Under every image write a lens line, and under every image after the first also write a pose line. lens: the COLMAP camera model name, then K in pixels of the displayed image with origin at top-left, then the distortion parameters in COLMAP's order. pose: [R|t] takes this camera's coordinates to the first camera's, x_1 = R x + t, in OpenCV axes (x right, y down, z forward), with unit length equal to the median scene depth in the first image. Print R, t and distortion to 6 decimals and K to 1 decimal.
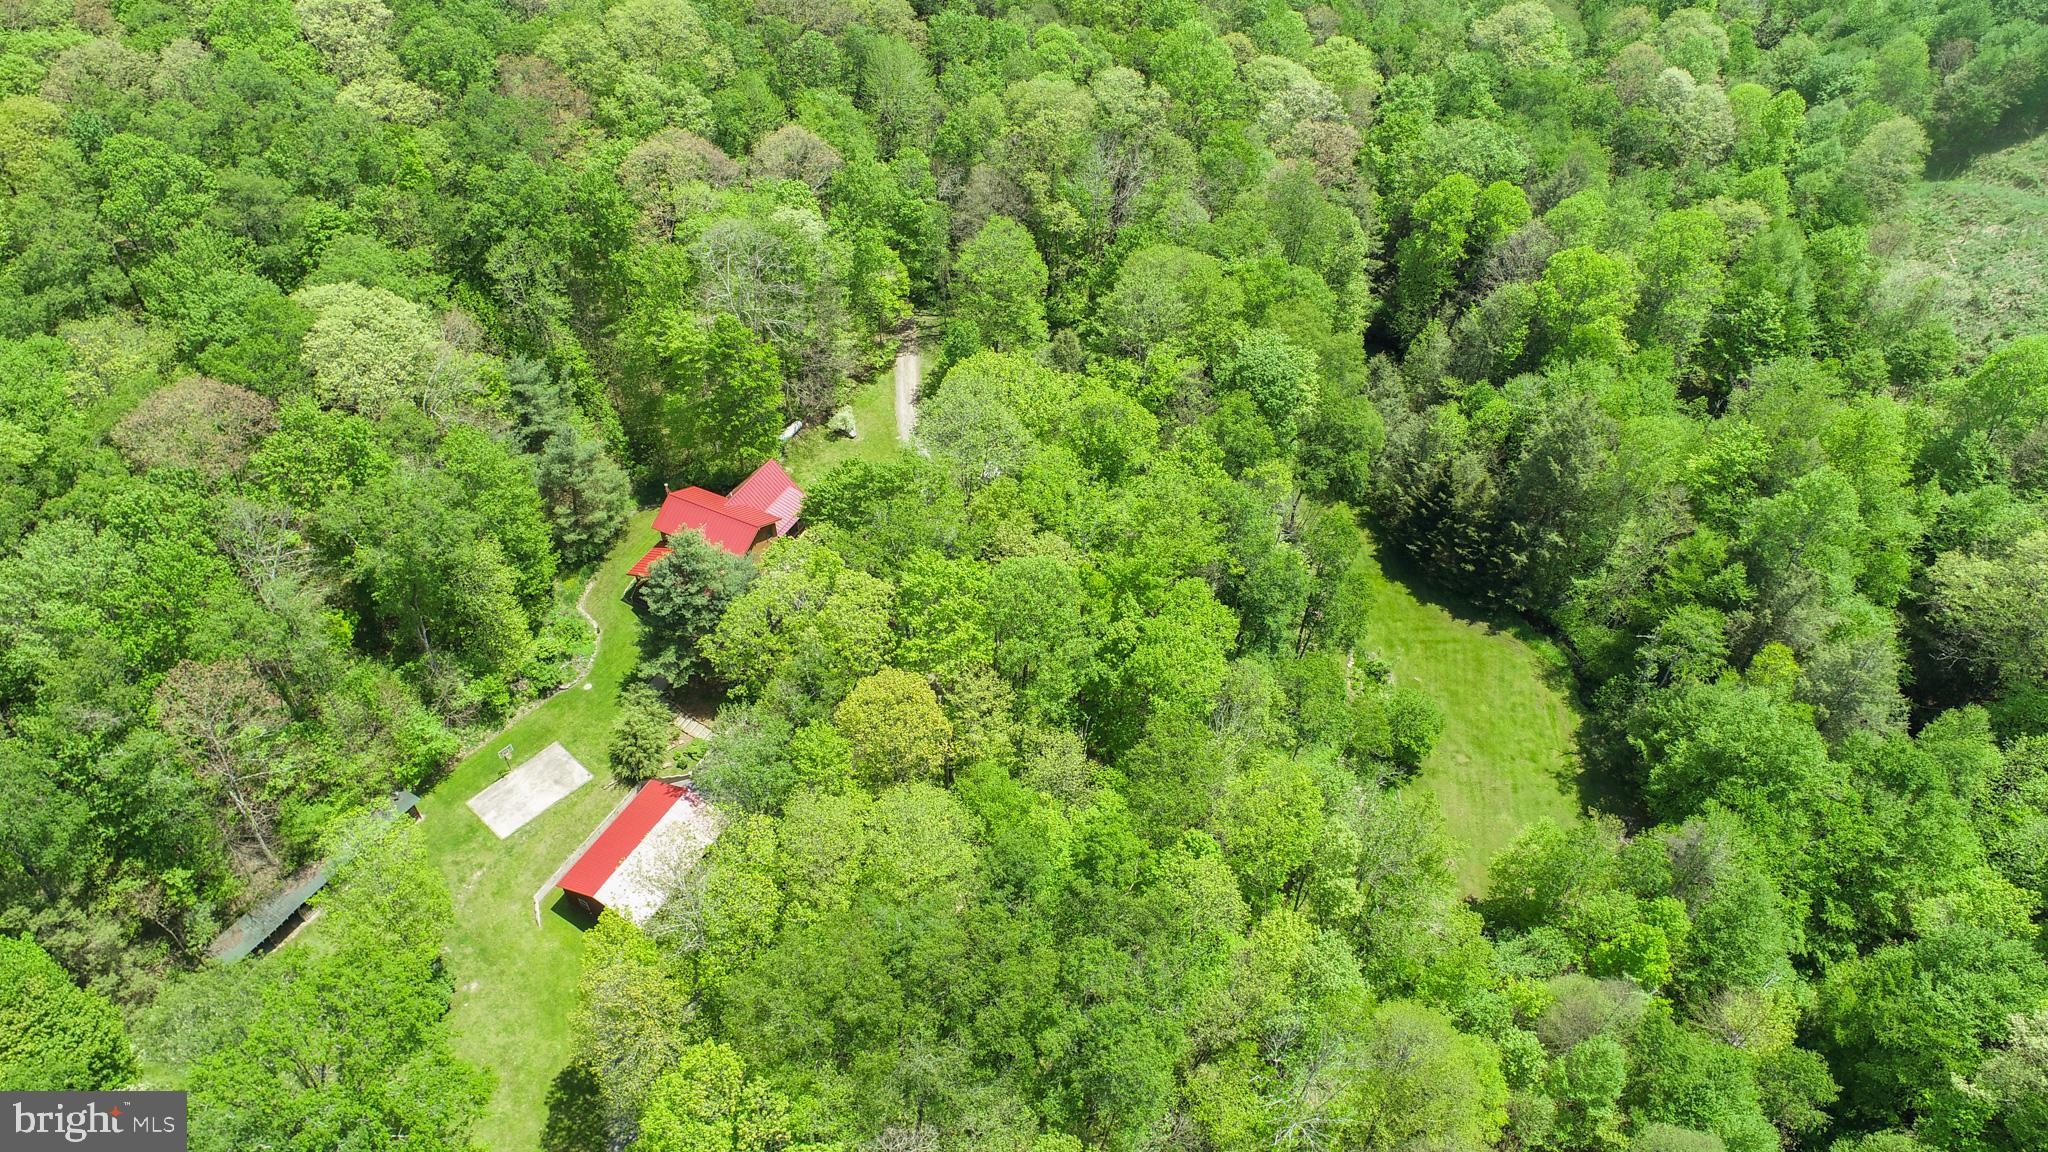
lens RADIAL K [[1385.2, 0, 1024.5], [0, 1385.2, 575.2], [0, 0, 1]] dist [-0.009513, 0.004257]
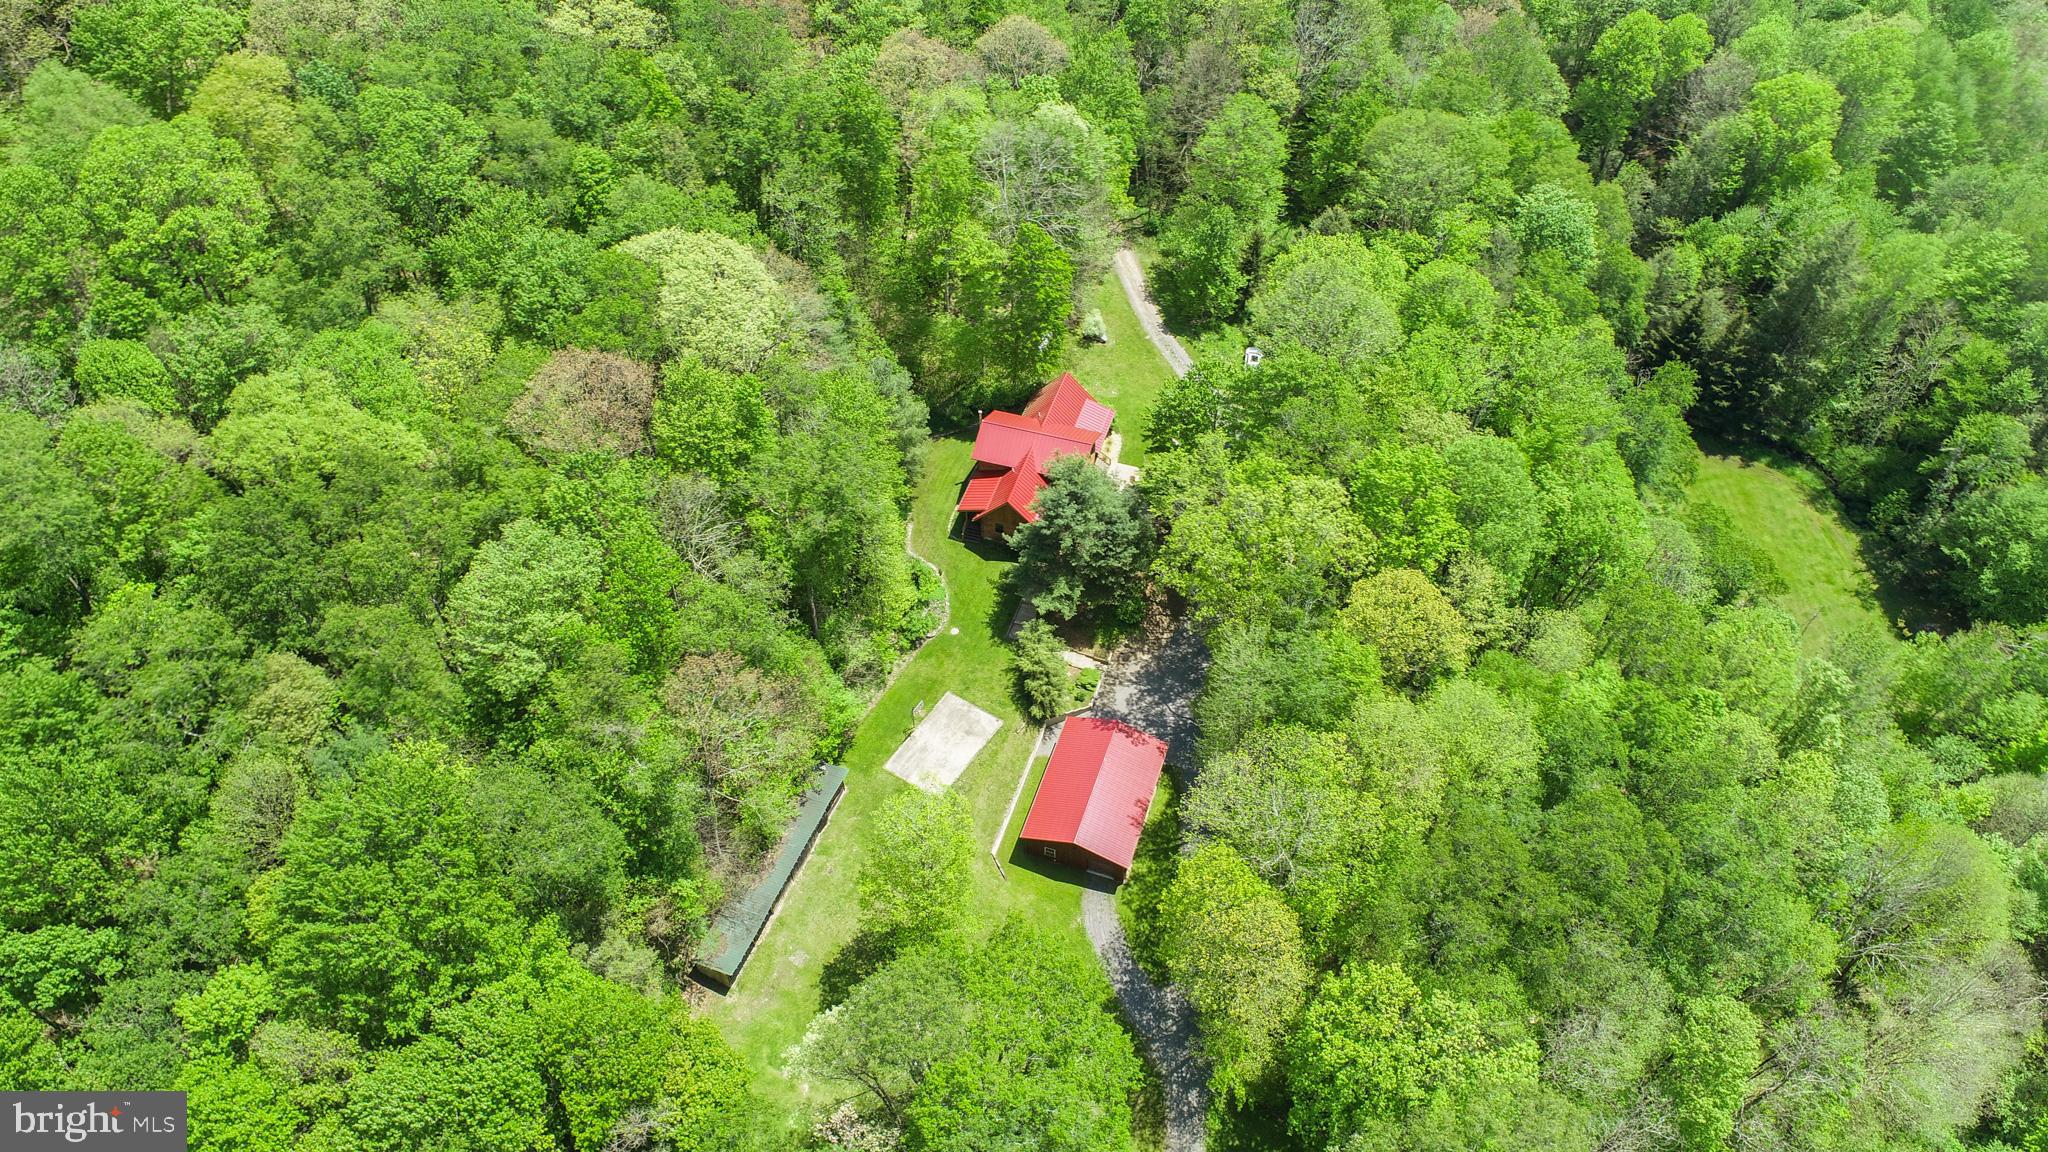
lens RADIAL K [[1385.2, 0, 1026.2], [0, 1385.2, 577.1], [0, 0, 1]] dist [-0.009513, 0.004257]
pose [[0.986488, -0.127661, 0.102681, -0.334219], [0.119237, 0.989273, 0.084389, -0.029045], [-0.112353, -0.071005, 0.991128, 0.045878]]
